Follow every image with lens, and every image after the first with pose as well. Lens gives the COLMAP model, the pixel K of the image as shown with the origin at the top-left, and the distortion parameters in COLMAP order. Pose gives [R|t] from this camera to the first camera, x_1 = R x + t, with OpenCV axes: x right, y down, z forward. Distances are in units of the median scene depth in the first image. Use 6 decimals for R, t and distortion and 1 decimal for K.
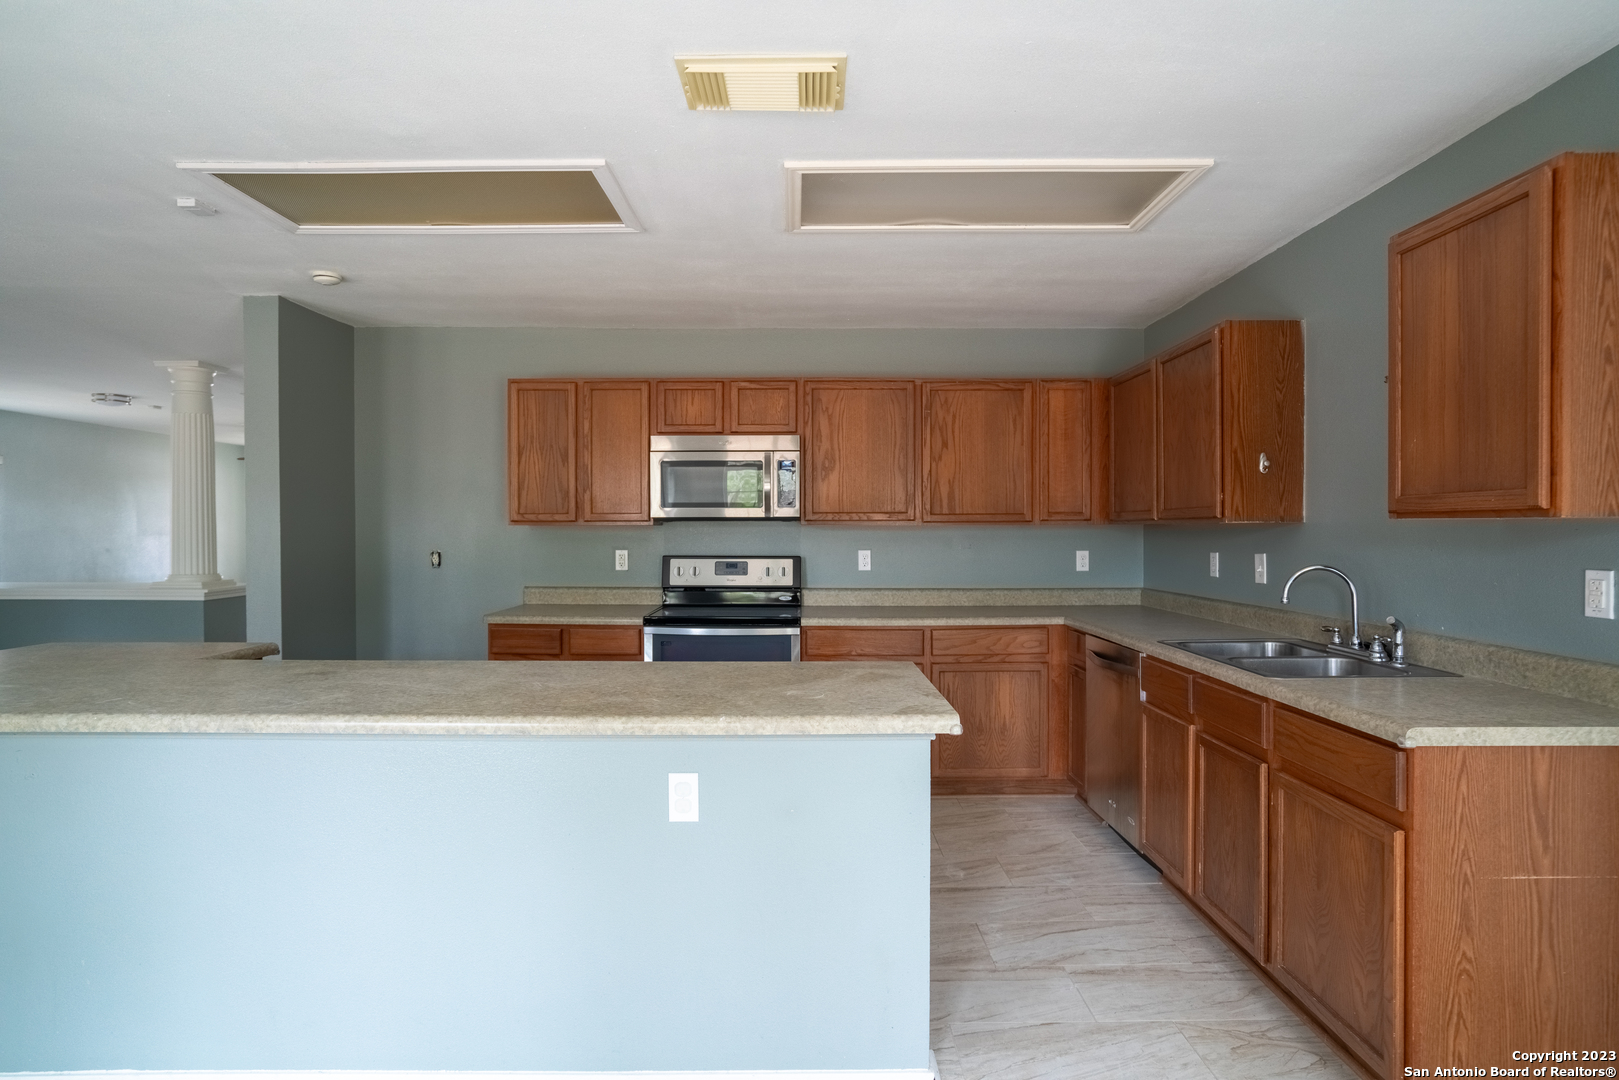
lens RADIAL K [[874.5, 0, 809.5], [0, 874.5, 540.0], [0, 0, 1]] dist [-0.058079, 0.048445]
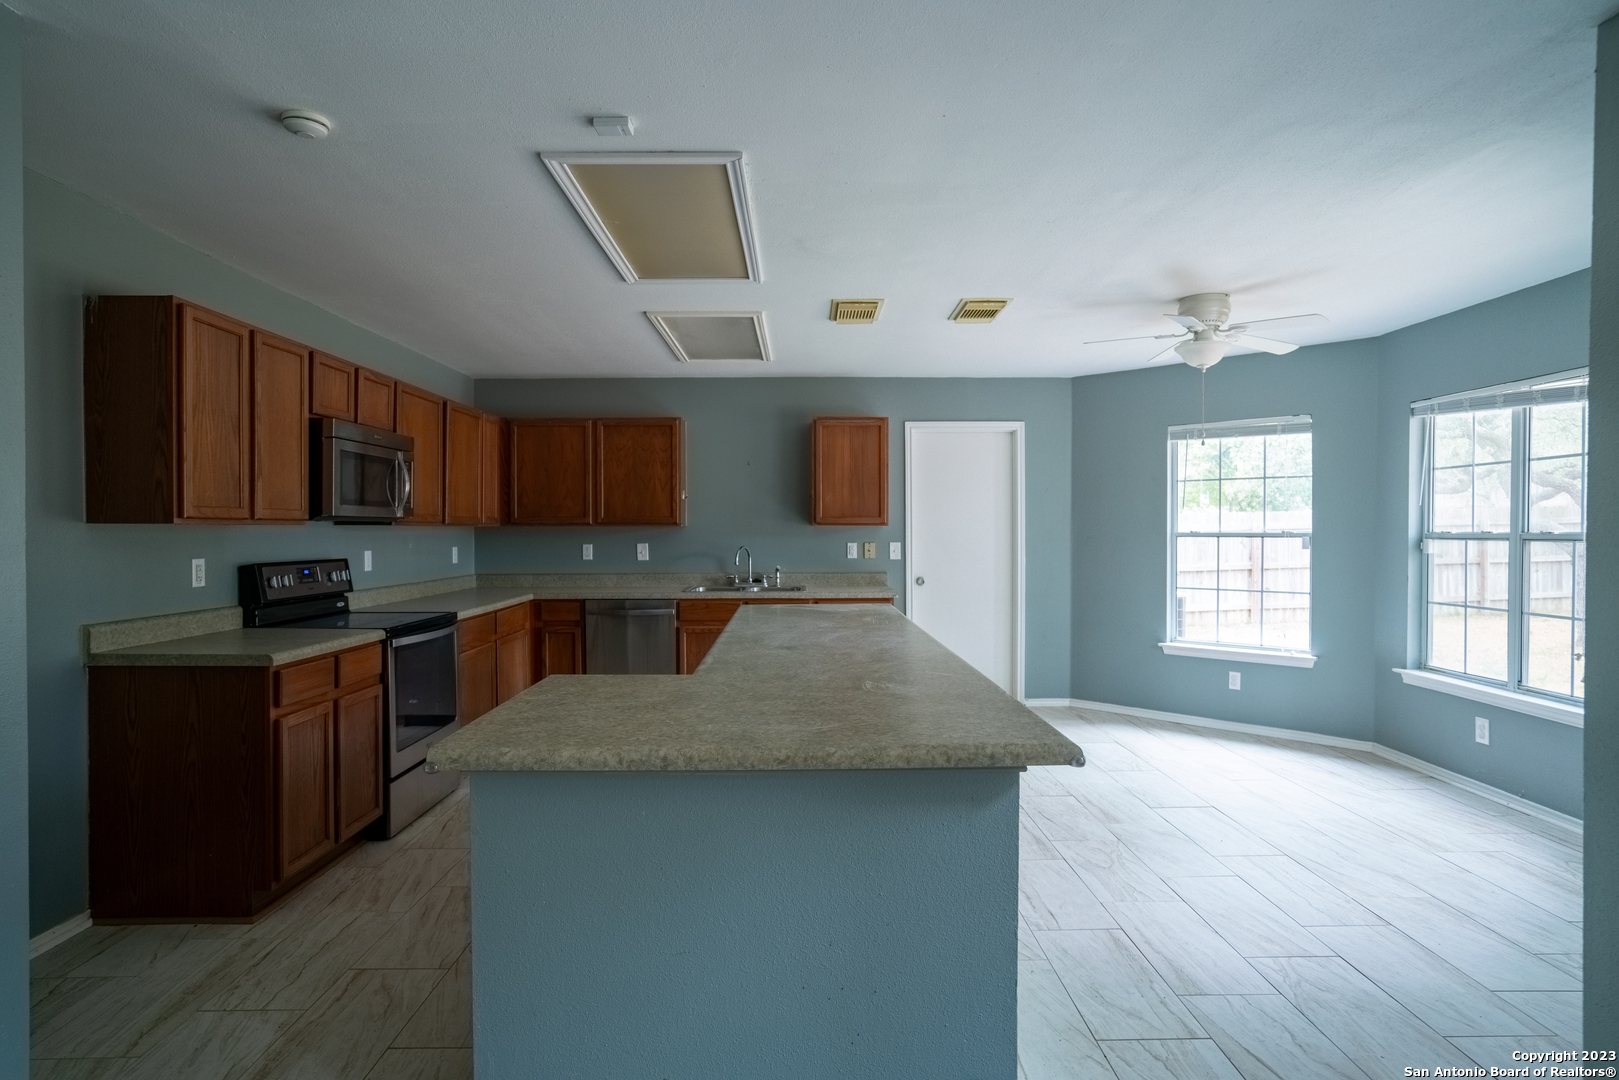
lens RADIAL K [[864.7, 0, 809.5], [0, 864.7, 540.0], [0, 0, 1]] dist [-0.035130, 0.032665]
pose [[-0.014163, -0.010449, 0.999845, -1.061575], [0.014315, 0.999841, 0.010651, -0.004791], [-0.999797, 0.014463, -0.014011, 0.581960]]
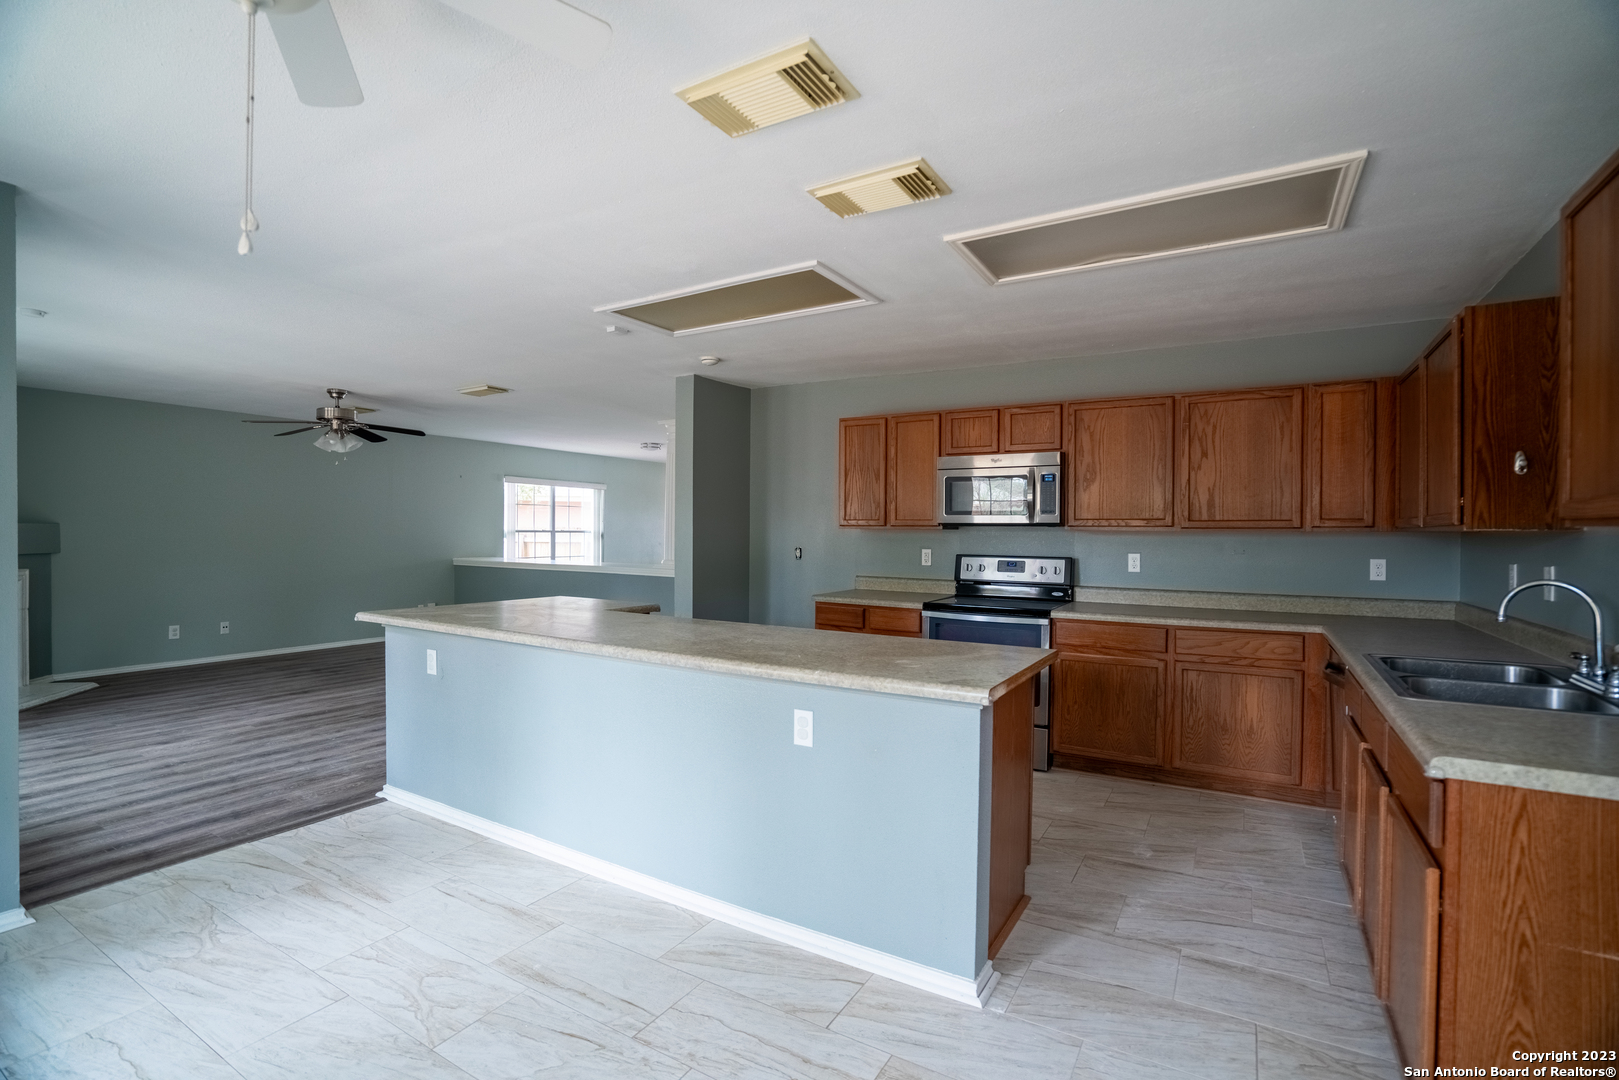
lens RADIAL K [[746.9, 0, 809.5], [0, 746.9, 540.0], [0, 0, 1]] dist [-0.062303, 0.024806]
pose [[0.855395, 0.013239, -0.517808, 0.222387], [-0.014557, 0.999893, 0.001518, -0.000918], [0.517772, 0.006240, 0.855496, -0.000012]]
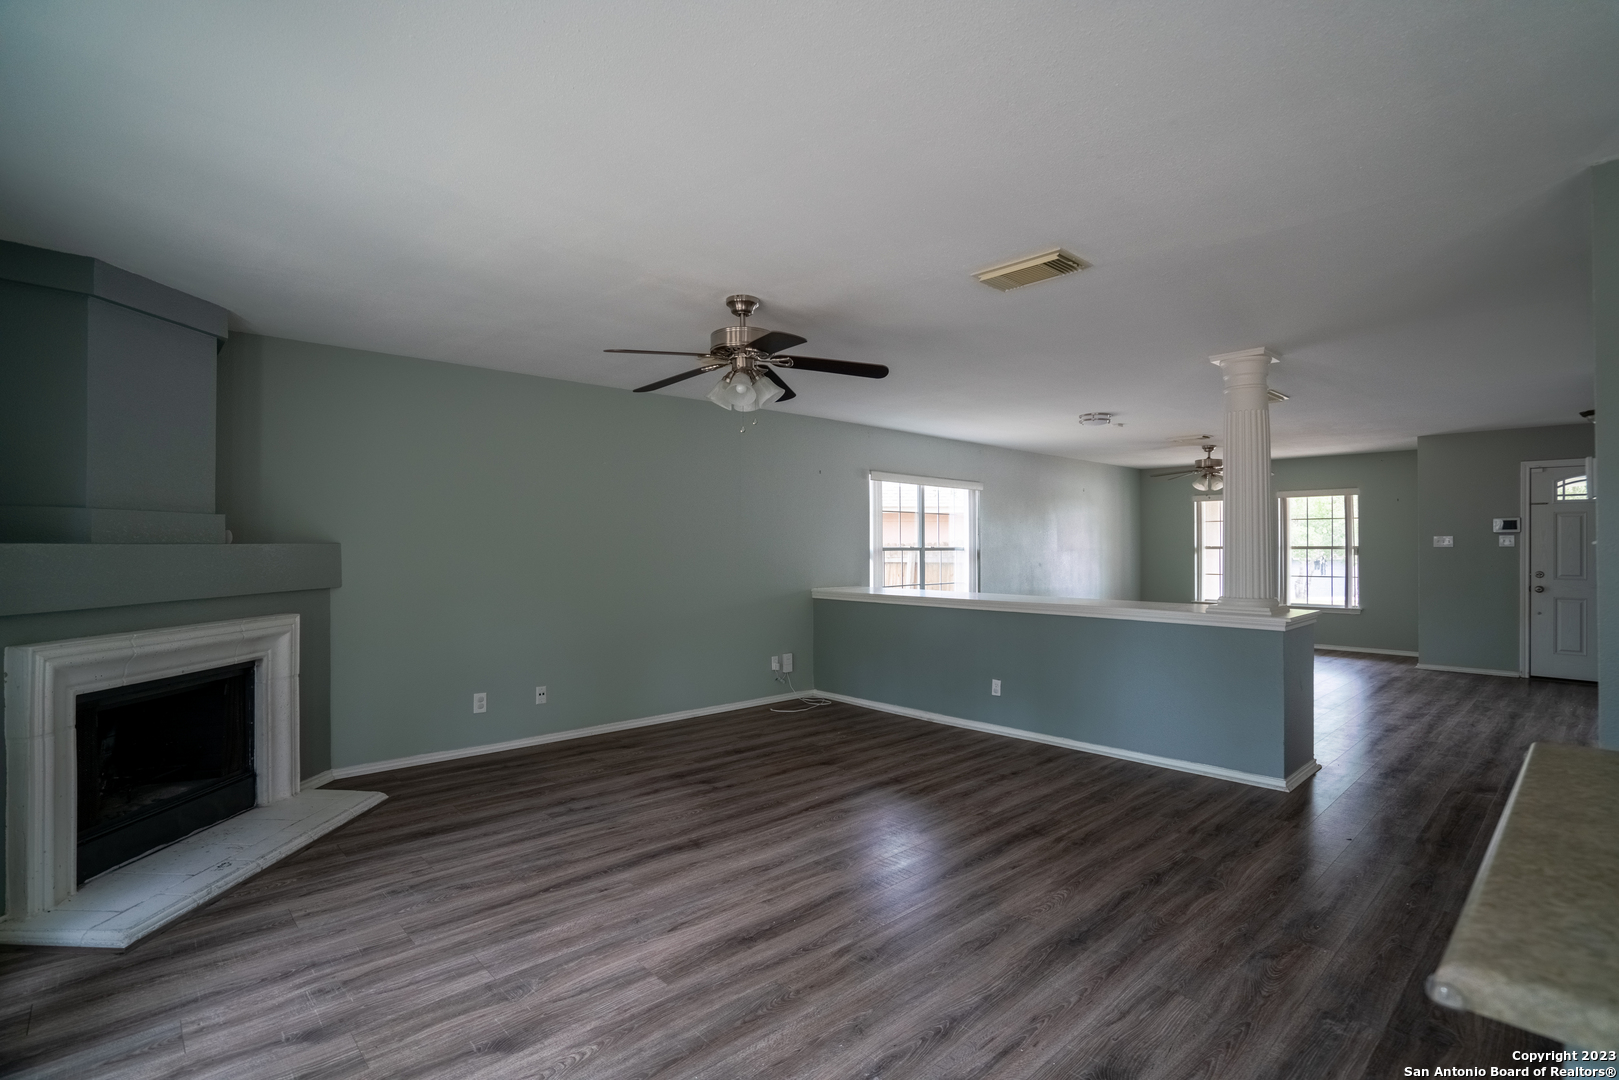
lens RADIAL K [[777.4, 0, 809.5], [0, 777.4, 540.0], [0, 0, 1]] dist [-0.068635, 0.036467]
pose [[0.677561, -0.006385, -0.735439, -0.627446], [-0.008634, 0.999824, -0.016635, -0.001593], [0.735416, 0.017621, 0.677387, 0.222227]]
